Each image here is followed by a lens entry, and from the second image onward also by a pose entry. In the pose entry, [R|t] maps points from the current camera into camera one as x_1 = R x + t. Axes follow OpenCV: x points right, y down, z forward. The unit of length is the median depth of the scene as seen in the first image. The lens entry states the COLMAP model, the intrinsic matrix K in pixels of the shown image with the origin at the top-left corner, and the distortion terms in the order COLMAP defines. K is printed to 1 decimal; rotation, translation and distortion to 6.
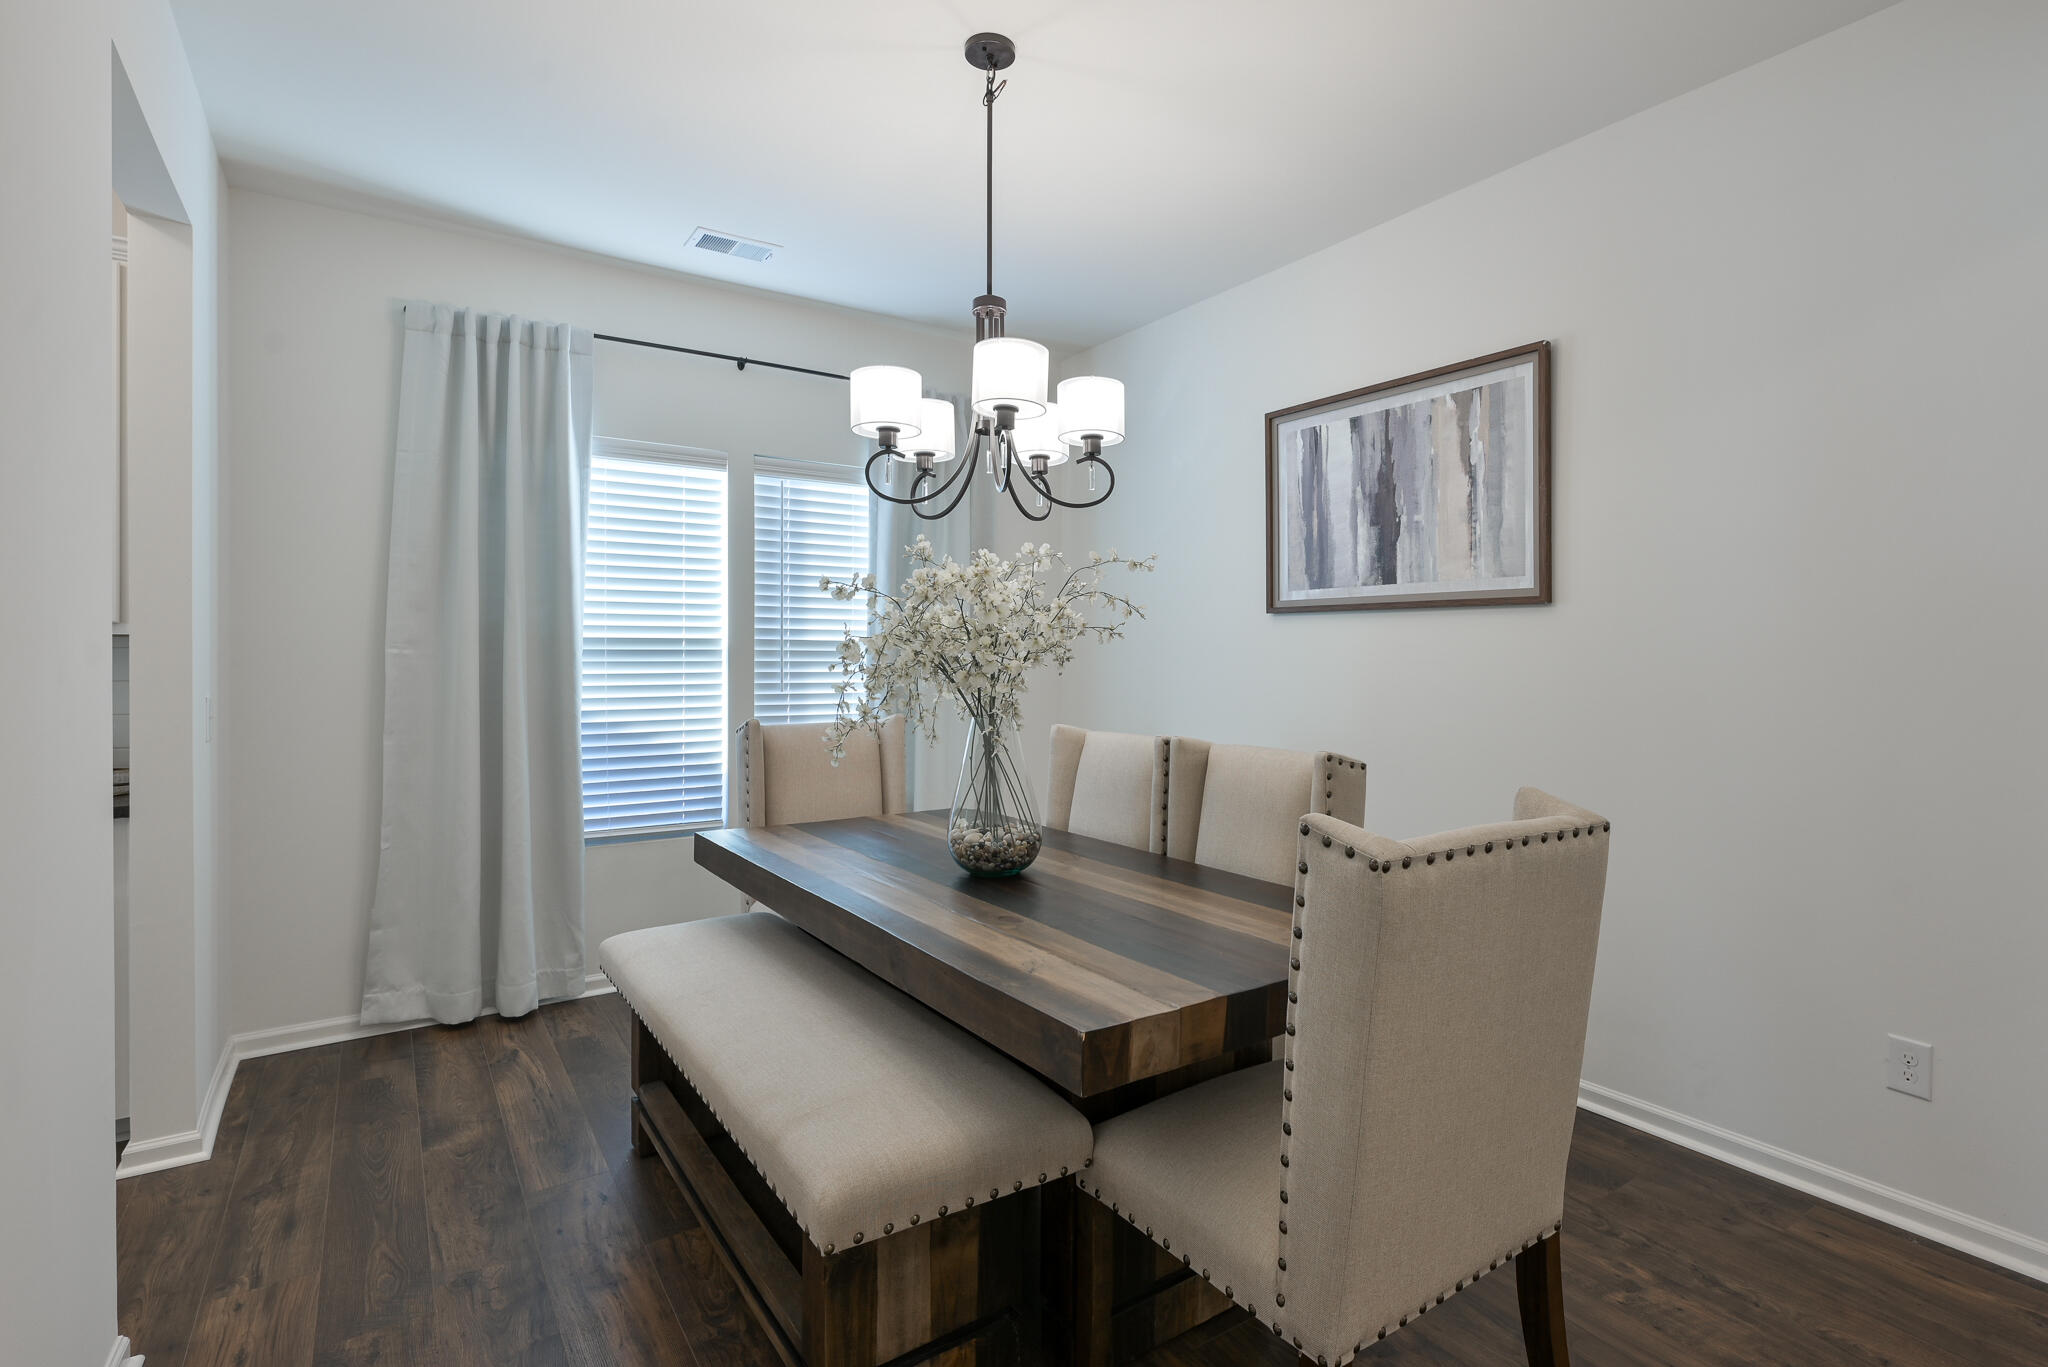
lens RADIAL K [[962.7, 0, 1046.3], [0, 962.7, 654.9], [0, 0, 1]] dist [0.003853, -0.000658]
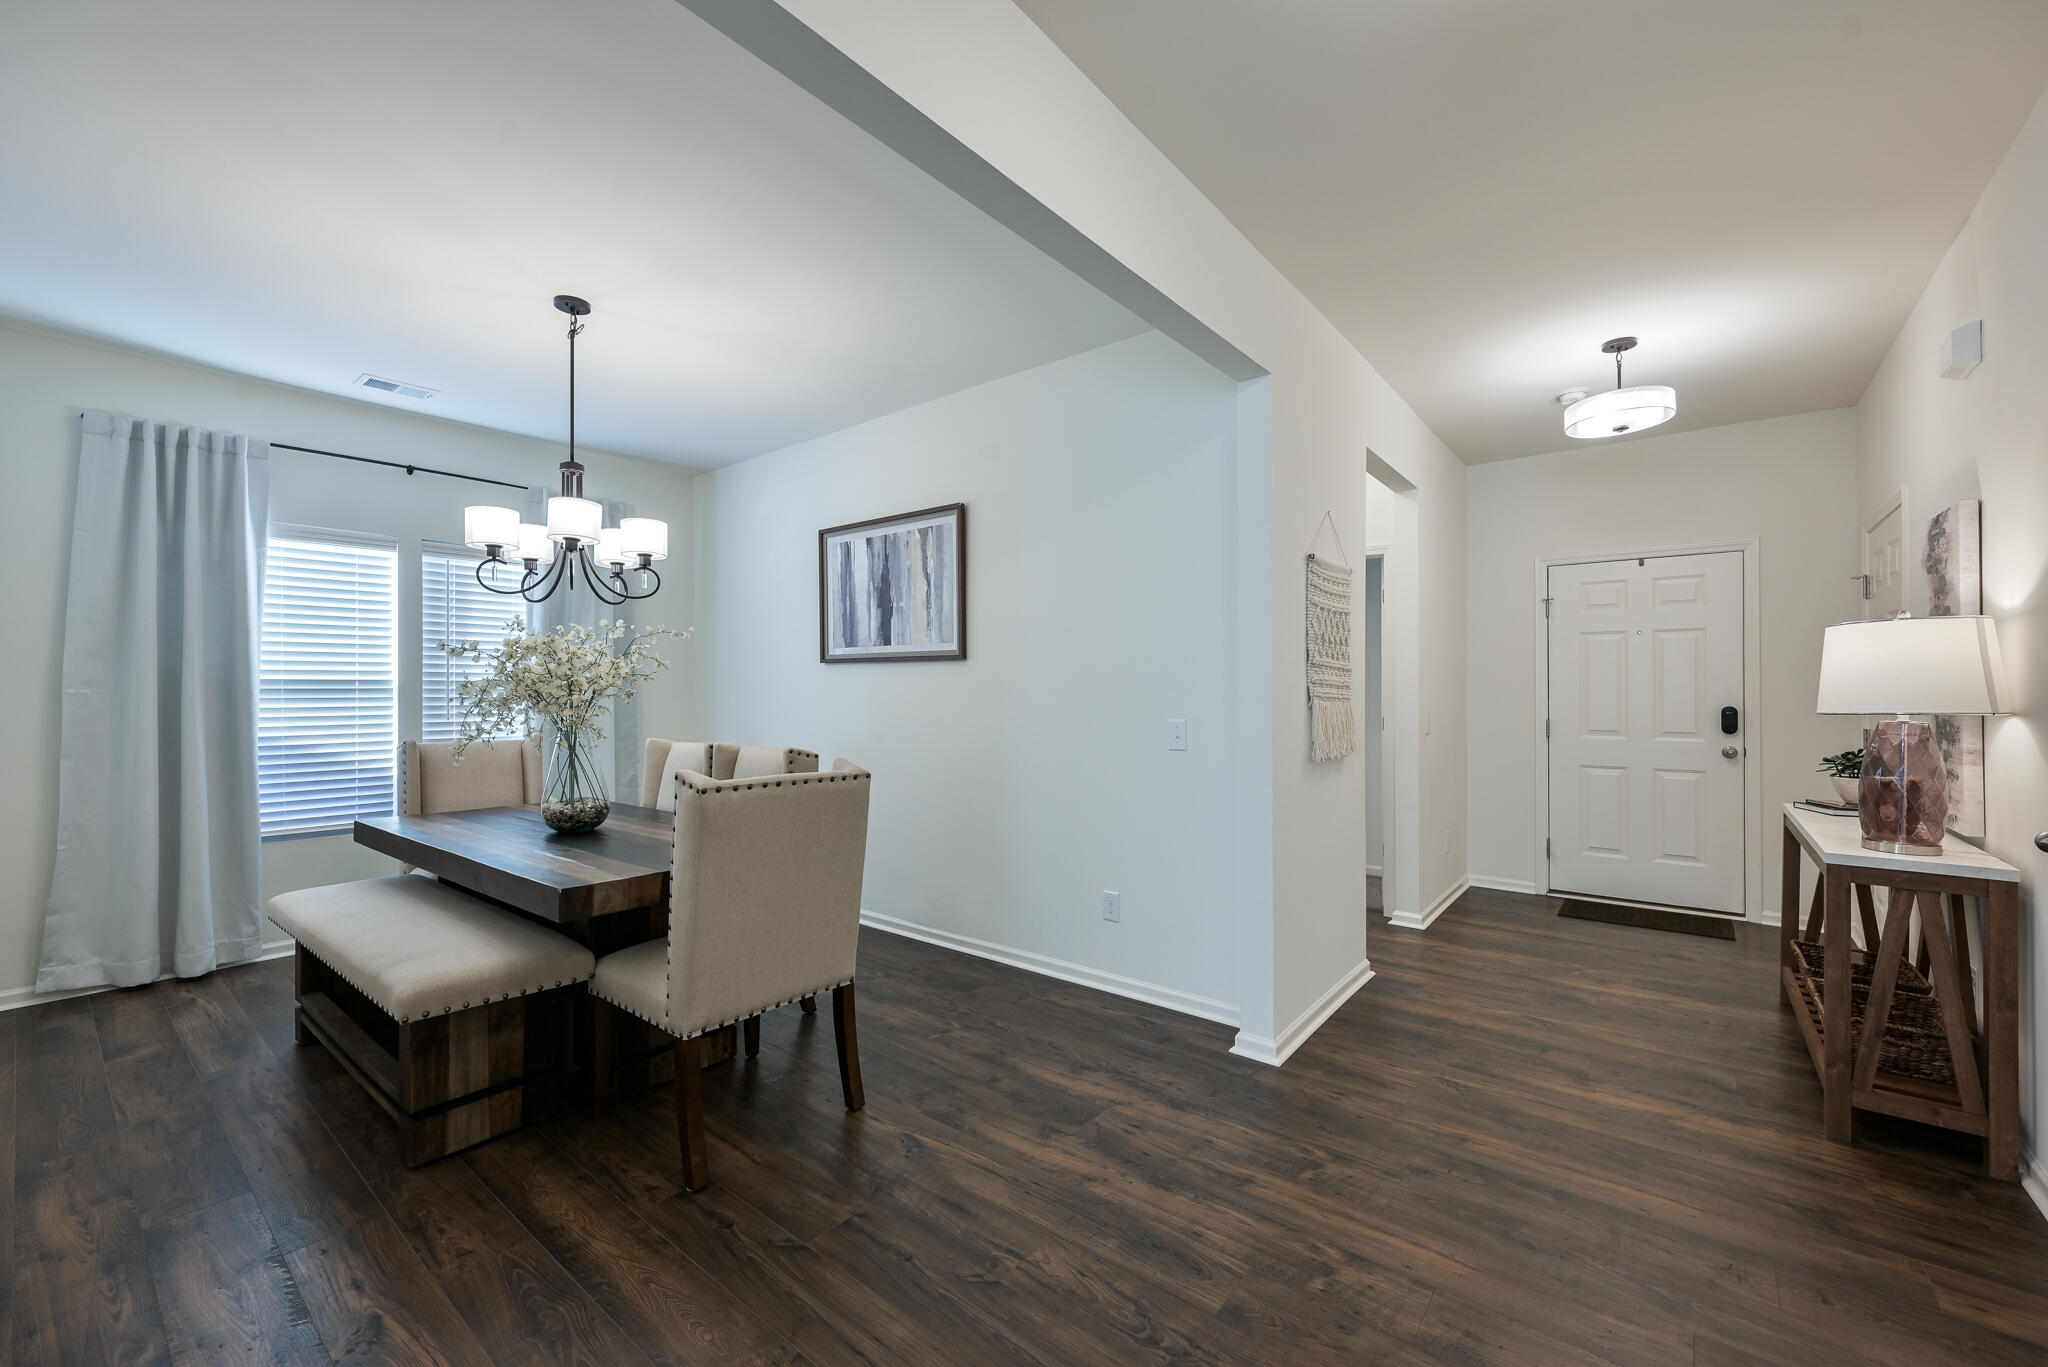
lens RADIAL K [[801.6, 0, 1014.1], [0, 801.6, 687.0], [0, 0, 1]] dist [0.003335, 0.000180]
pose [[0.959201, -0.002834, 0.282712, 0.241365], [0.003943, 0.999987, -0.003354, -0.000176], [-0.282698, 0.004332, 0.959199, -0.417982]]
